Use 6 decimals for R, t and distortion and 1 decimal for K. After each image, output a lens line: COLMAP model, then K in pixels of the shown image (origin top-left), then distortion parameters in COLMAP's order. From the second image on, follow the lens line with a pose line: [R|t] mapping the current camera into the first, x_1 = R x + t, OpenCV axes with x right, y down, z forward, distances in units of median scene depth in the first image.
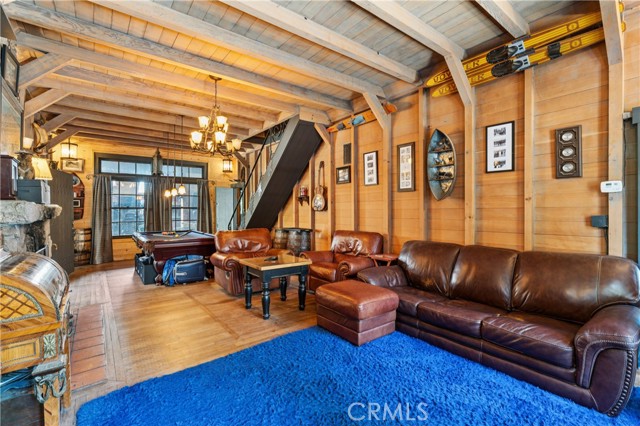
lens RADIAL K [[292.5, 0, 321.1], [0, 292.5, 209.8], [0, 0, 1]] dist [-0.001346, -0.000320]
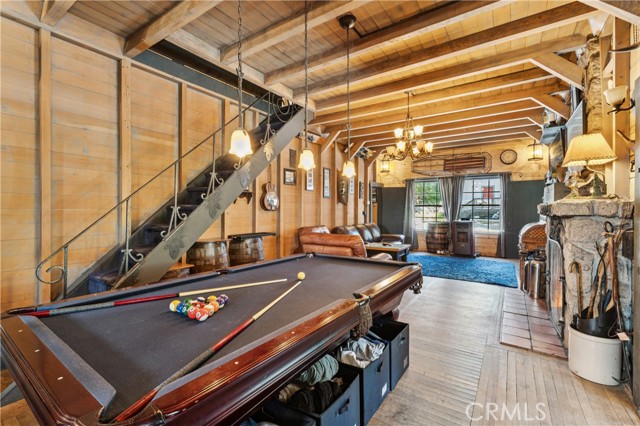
lens RADIAL K [[281.3, 0, 320.0], [0, 281.3, 213.0], [0, 0, 1]] dist [-0.000007, -0.000003]
pose [[-0.297232, -0.004187, 0.954796, -0.274430], [-0.001071, 0.999991, 0.004052, 0.002575], [-0.954805, 0.000182, -0.297233, 0.352106]]
